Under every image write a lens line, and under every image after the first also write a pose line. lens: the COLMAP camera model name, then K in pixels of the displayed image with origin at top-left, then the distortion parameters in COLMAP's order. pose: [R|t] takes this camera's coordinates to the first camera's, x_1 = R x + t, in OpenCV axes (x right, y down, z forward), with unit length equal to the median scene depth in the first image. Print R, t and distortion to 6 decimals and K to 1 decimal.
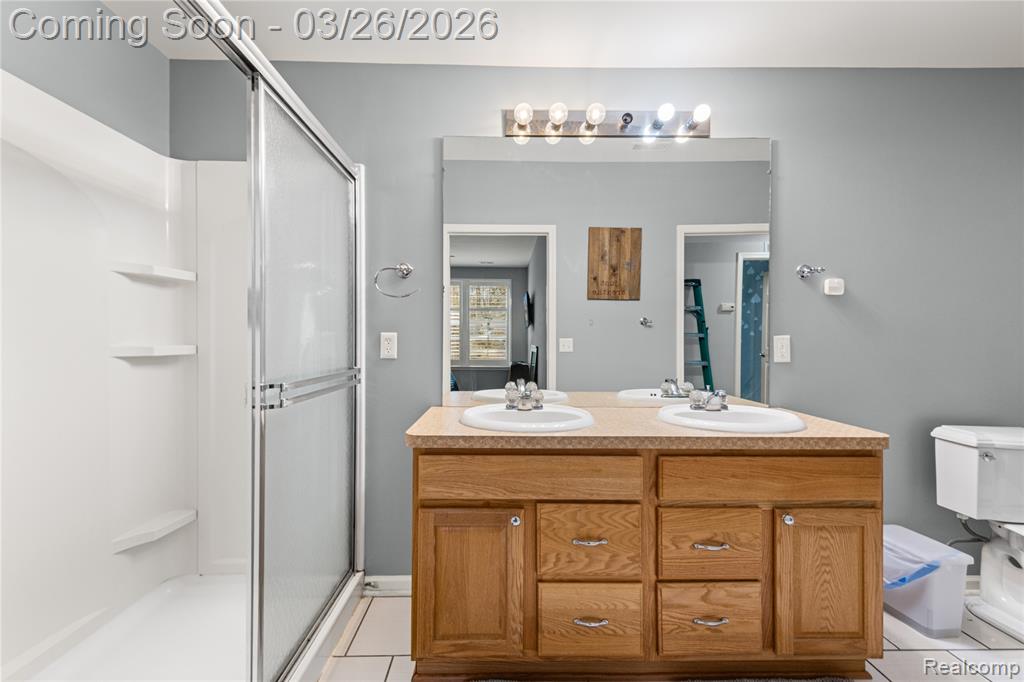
lens RADIAL K [[409.6, 0, 510.6], [0, 409.6, 338.2], [0, 0, 1]] dist [0.010614, -0.000057]
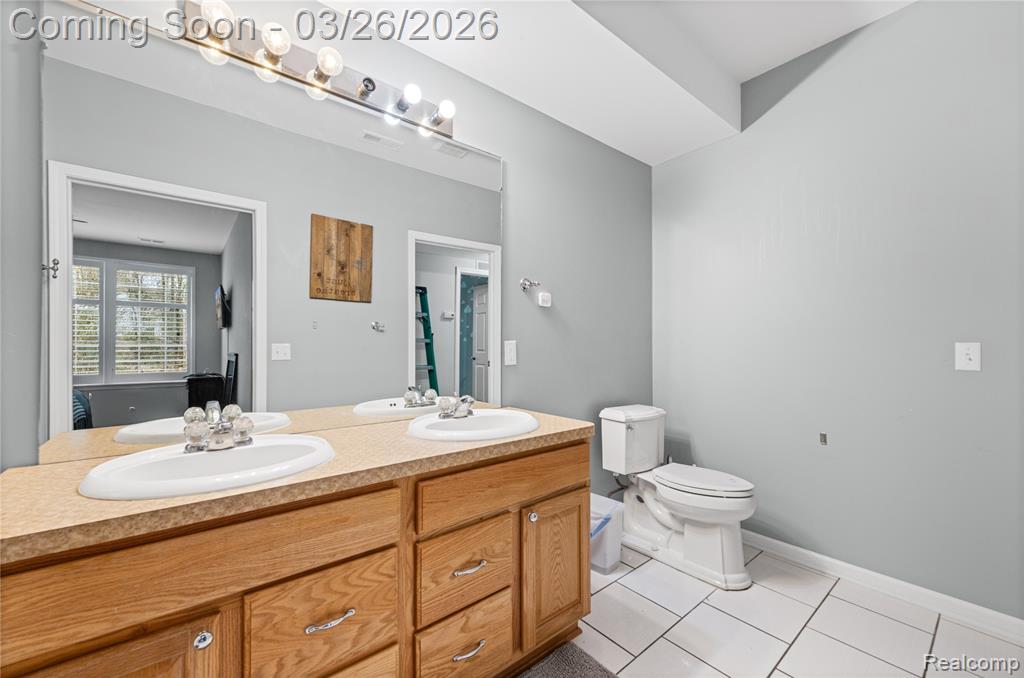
lens RADIAL K [[400.4, 0, 507.8], [0, 400.4, 342.3], [0, 0, 1]] dist [0.020339, -0.008178]
pose [[0.789797, 0.001551, 0.613367, -0.000492], [0.000806, 0.999993, -0.003566, 0.001741], [-0.613368, 0.003311, 0.789790, 0.185421]]
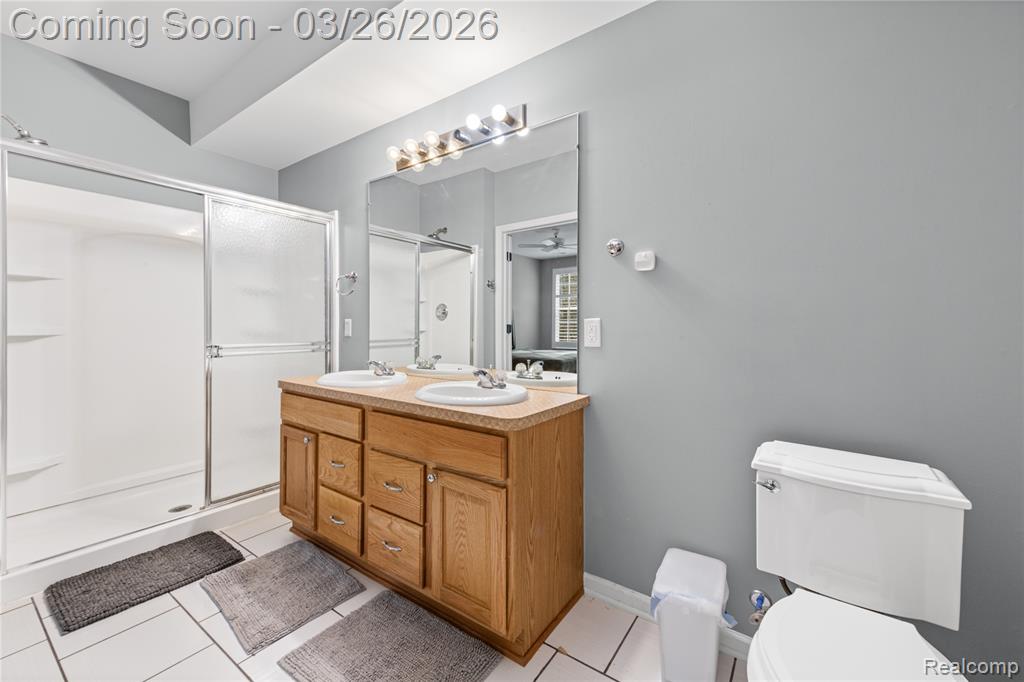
lens RADIAL K [[412.1, 0, 513.4], [0, 412.1, 324.7], [0, 0, 1]] dist [0.009839, -0.000024]
pose [[0.804727, -0.001243, -0.593644, 1.212603], [0.002038, 0.999998, 0.000670, 0.008245], [0.593642, -0.001749, 0.804728, 0.163378]]
